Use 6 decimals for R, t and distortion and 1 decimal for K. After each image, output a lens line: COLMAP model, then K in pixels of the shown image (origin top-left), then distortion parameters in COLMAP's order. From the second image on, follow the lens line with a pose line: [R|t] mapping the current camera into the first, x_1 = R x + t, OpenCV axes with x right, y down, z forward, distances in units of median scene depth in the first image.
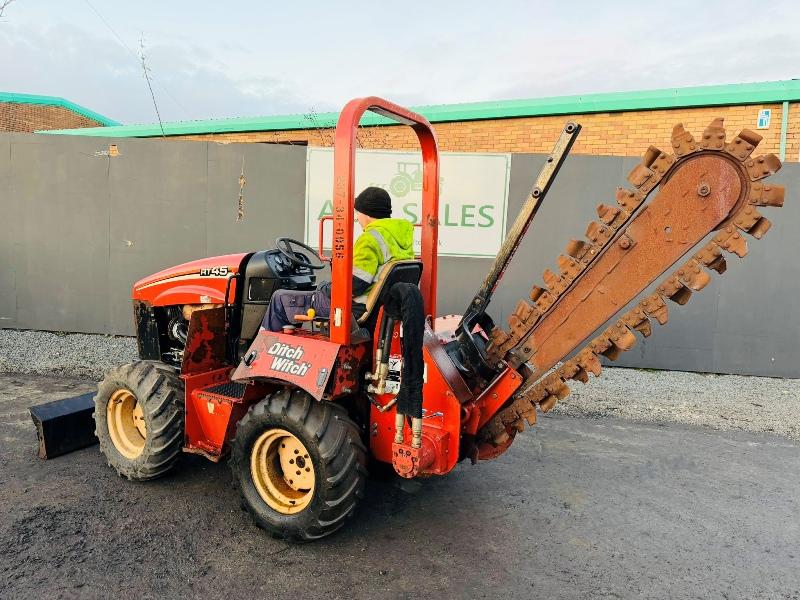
lens RADIAL K [[571.5, 0, 400.0], [0, 571.5, 300.0], [0, 0, 1]] dist [0.072520, -0.086344]
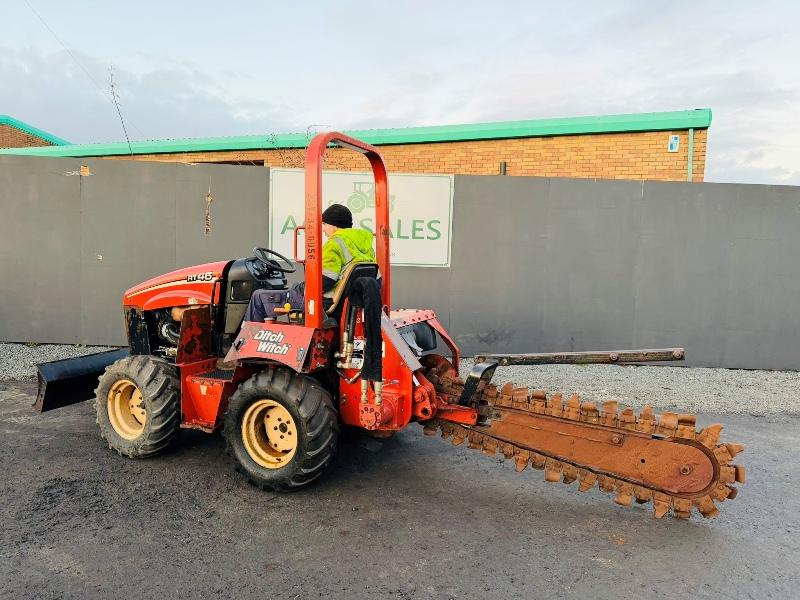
lens RADIAL K [[563.1, 0, 400.0], [0, 563.1, 300.0], [0, 0, 1]] dist [0.063439, -0.092139]
pose [[0.996607, -0.018816, 0.080131, -0.013412], [0.020874, 0.999471, -0.024923, 0.035955], [-0.079620, 0.026511, 0.996473, -0.185717]]
